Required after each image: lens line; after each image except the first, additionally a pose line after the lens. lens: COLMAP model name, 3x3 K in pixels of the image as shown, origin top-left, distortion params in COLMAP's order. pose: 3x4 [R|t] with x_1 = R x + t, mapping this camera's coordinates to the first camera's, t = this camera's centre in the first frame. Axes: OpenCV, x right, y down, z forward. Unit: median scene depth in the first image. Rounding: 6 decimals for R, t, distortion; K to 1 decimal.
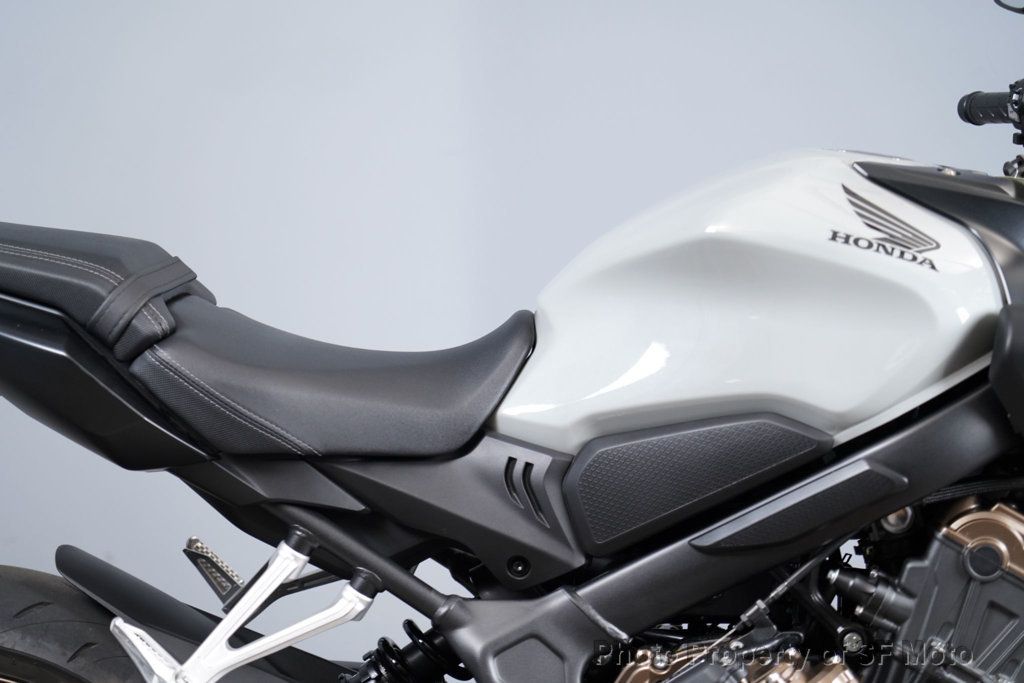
lens RADIAL K [[3128.6, 0, 522.4], [0, 3128.6, 344.0], [0, 0, 1]] dist [0.001008, 0.000000]
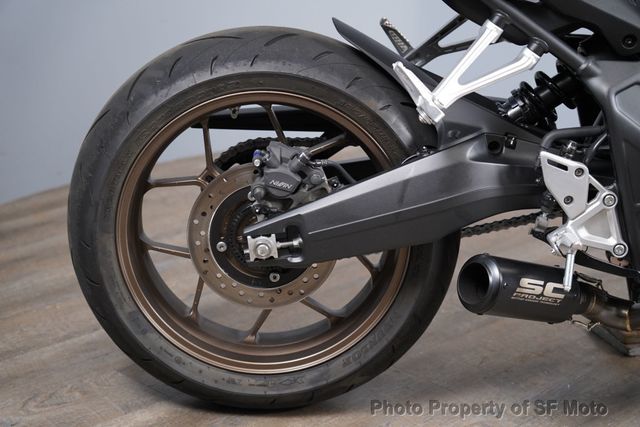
lens RADIAL K [[1612.9, 0, 321.5], [0, 1612.9, 216.5], [0, 0, 1]] dist [-0.003124, 0.000000]
pose [[0.996411, 0.033311, 0.077822, -0.229195], [-0.045785, 0.985319, 0.164469, 0.030130], [-0.071201, -0.167441, 0.983308, 0.160505]]
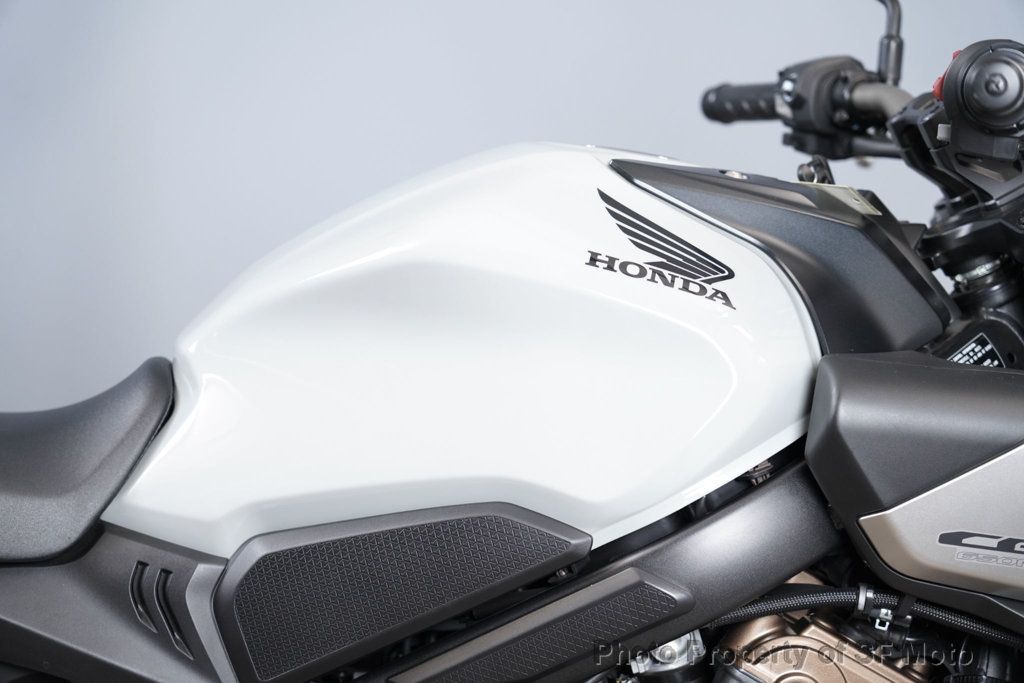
lens RADIAL K [[2587.5, 0, 515.2], [0, 2587.5, 340.6], [0, 0, 1]] dist [-0.034540, 0.000000]
pose [[0.990194, 0.002666, 0.139673, -0.001594], [-0.001864, 0.999981, -0.005867, -0.011884], [-0.139686, 0.005549, 0.990180, 0.401406]]
